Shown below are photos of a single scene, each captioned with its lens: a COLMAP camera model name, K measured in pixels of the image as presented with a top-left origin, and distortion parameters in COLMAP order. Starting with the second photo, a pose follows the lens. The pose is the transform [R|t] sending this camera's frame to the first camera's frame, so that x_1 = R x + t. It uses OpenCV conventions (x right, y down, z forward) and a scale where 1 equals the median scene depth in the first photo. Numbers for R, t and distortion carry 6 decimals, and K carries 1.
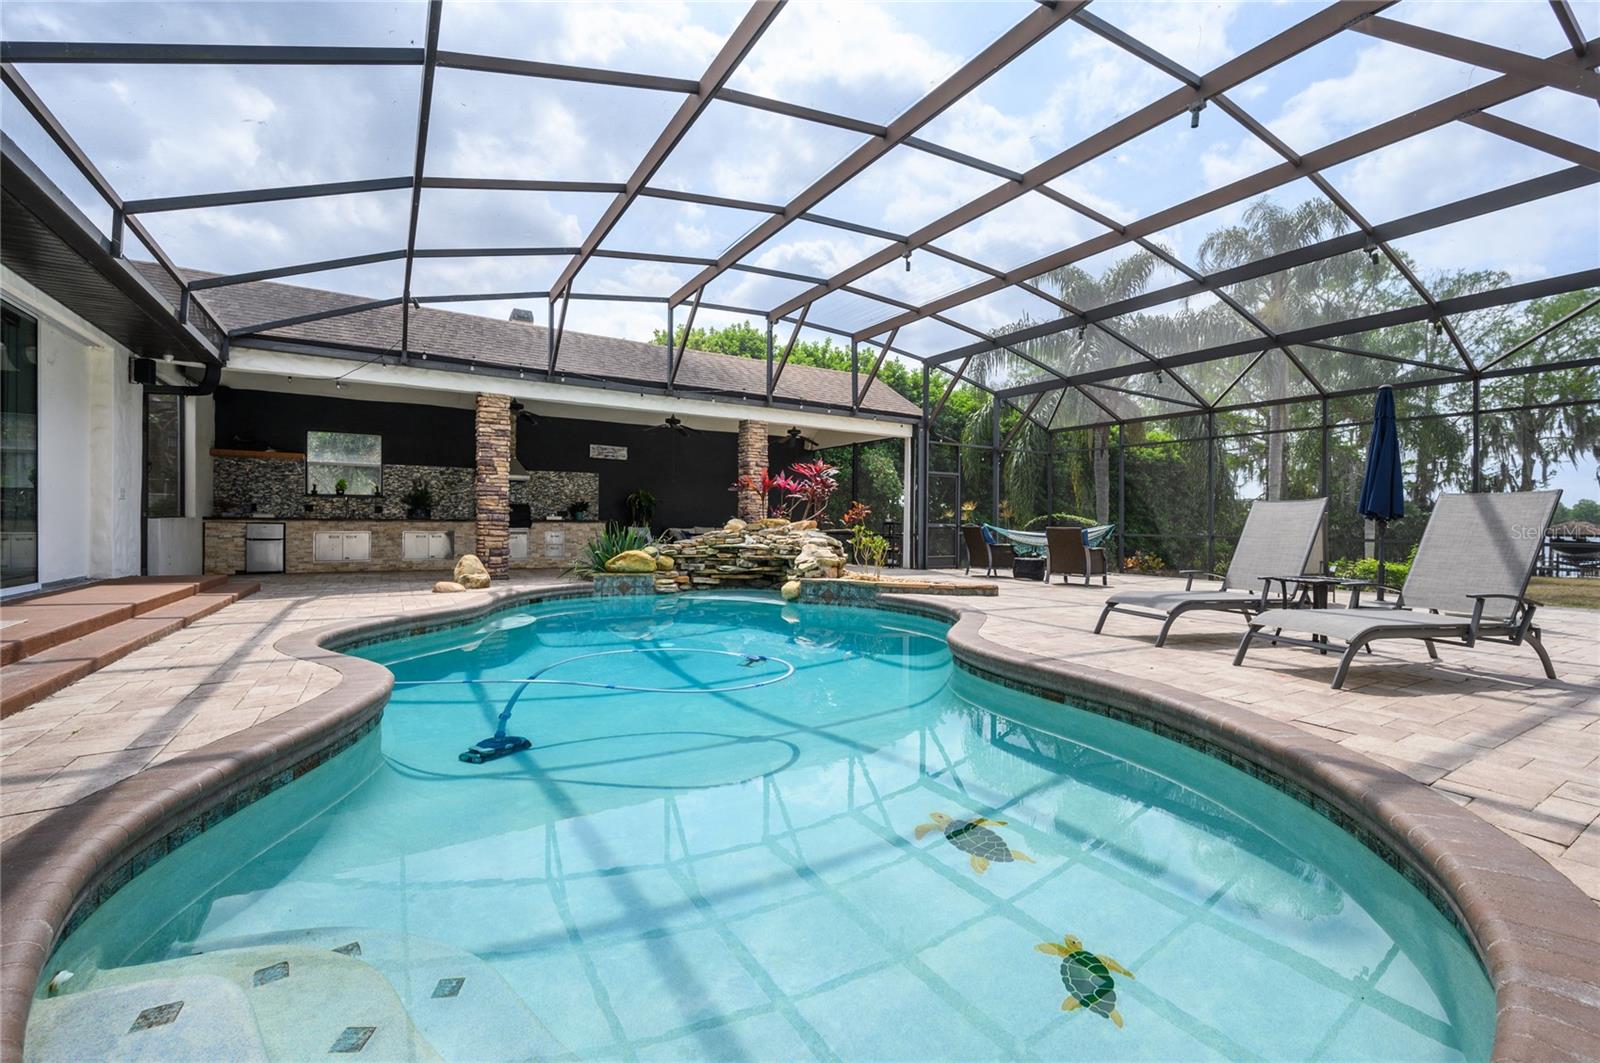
lens RADIAL K [[675.7, 0, 798.4], [0, 675.7, 527.7], [0, 0, 1]] dist [-0.000520, 0.000065]
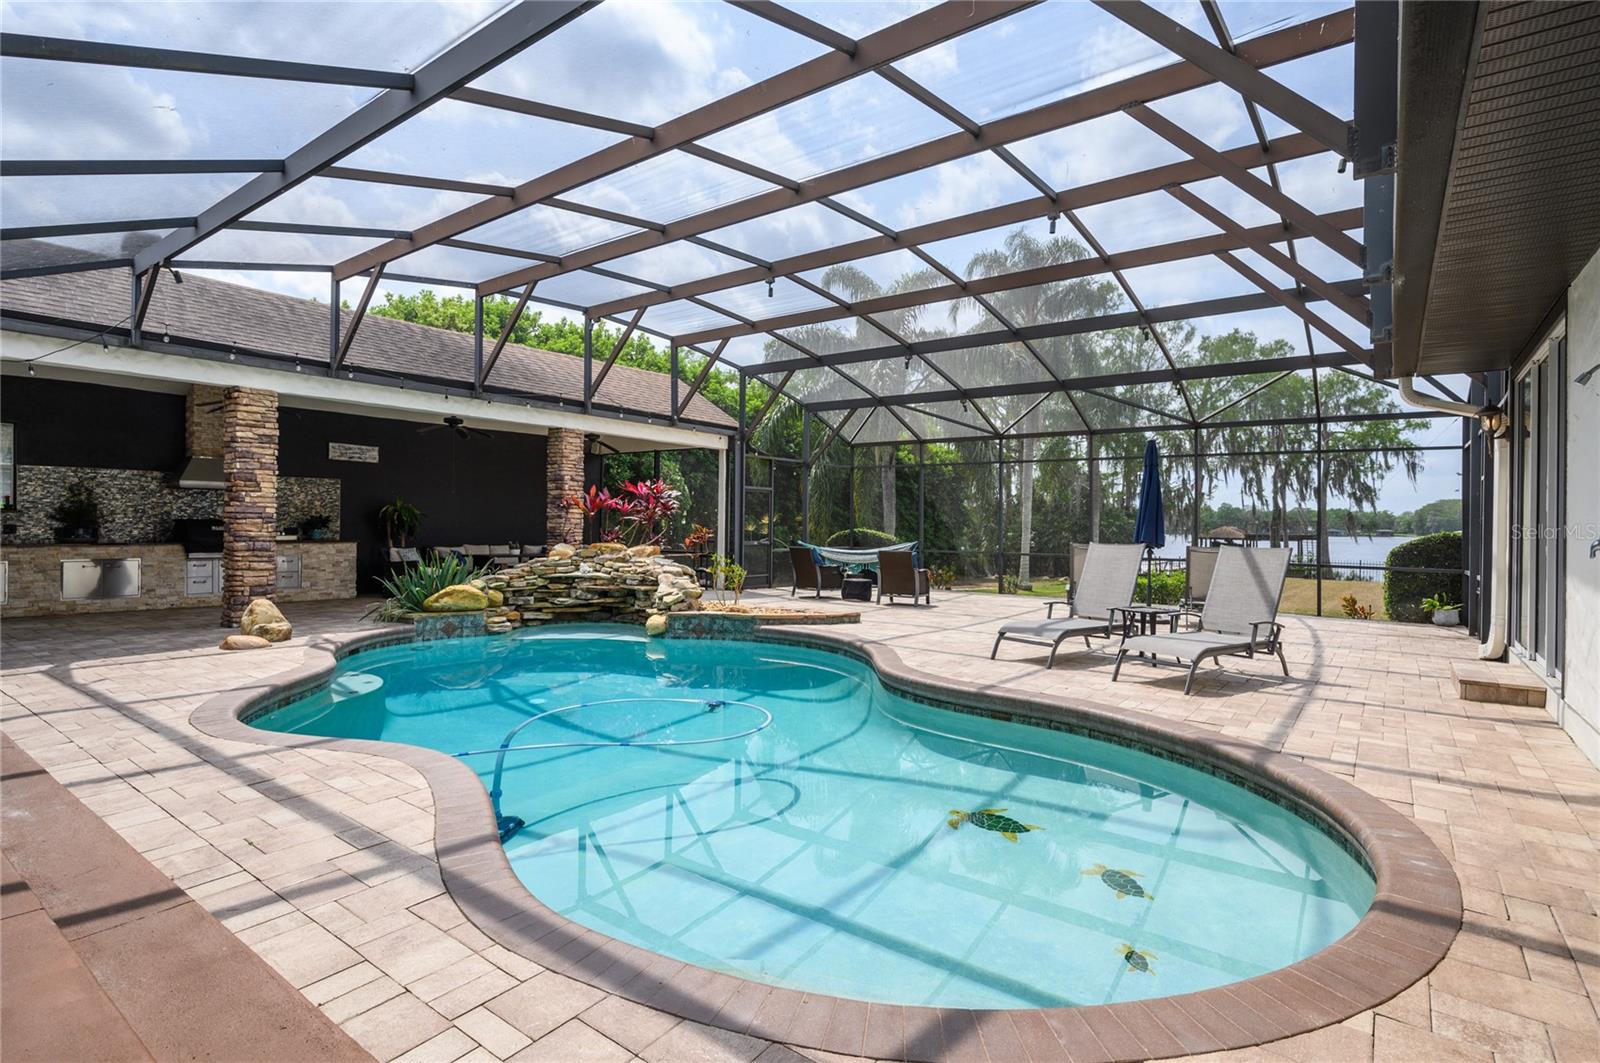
lens RADIAL K [[793.6, 0, 802.1], [0, 793.6, 528.2], [0, 0, 1]] dist [-0.000225, 0.000191]
pose [[0.931223, 0.000592, 0.364450, -0.197259], [-0.001640, 0.999995, 0.002566, -0.039848], [-0.364447, -0.002987, 0.931220, -0.089922]]
